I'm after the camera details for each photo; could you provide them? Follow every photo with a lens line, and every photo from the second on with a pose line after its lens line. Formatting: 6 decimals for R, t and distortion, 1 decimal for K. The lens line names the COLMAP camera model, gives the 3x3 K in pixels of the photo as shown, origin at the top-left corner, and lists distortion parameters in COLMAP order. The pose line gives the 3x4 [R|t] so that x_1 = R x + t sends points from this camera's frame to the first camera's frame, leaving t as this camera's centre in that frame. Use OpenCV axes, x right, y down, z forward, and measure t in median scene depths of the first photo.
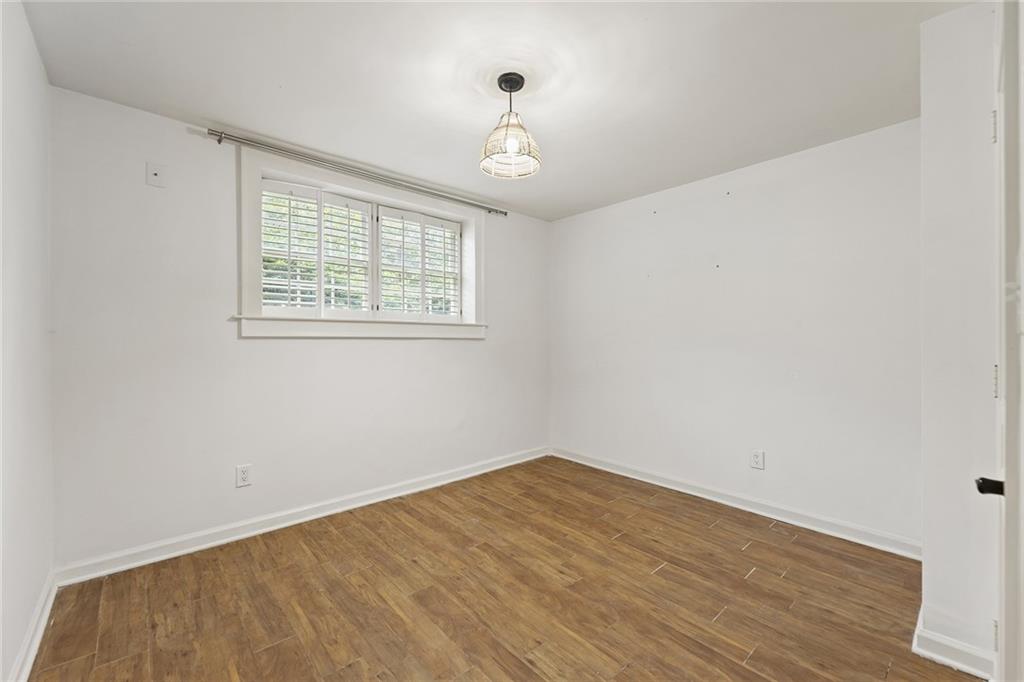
lens RADIAL K [[411.2, 0, 510.5], [0, 411.2, 340.9], [0, 0, 1]] dist [-0.002100, 0.000131]
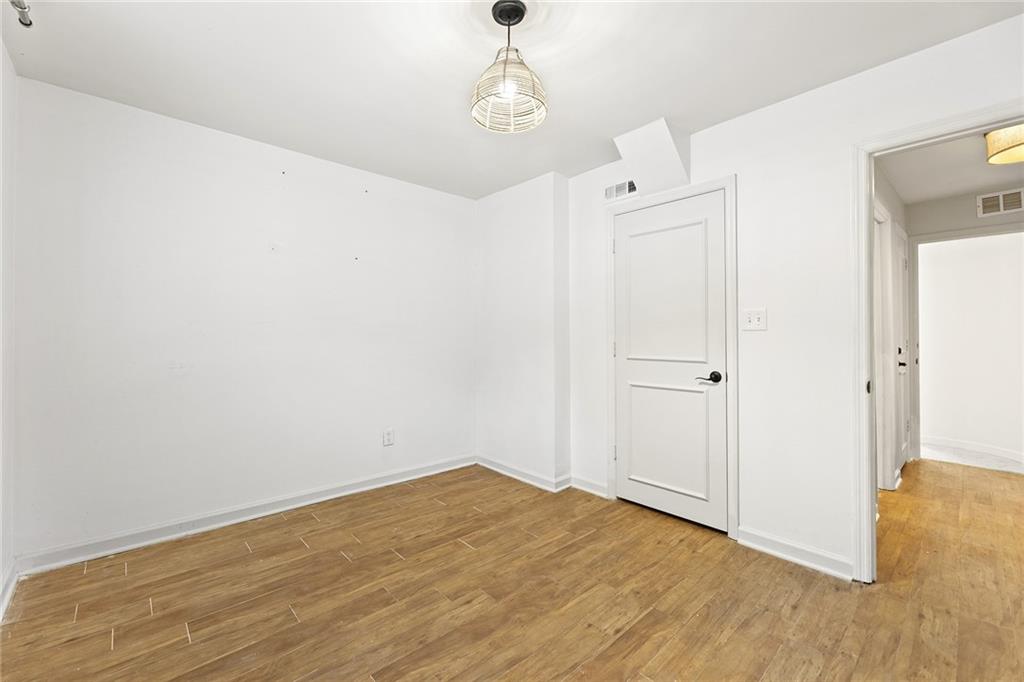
lens RADIAL K [[411.2, 0, 510.4], [0, 411.2, 335.5], [0, 0, 1]] dist [-0.002100, 0.000131]
pose [[0.008345, -0.003455, 0.999959, -0.631560], [-0.001402, 0.999993, 0.003467, 0.005875], [-0.999964, -0.001431, 0.008340, 0.788455]]
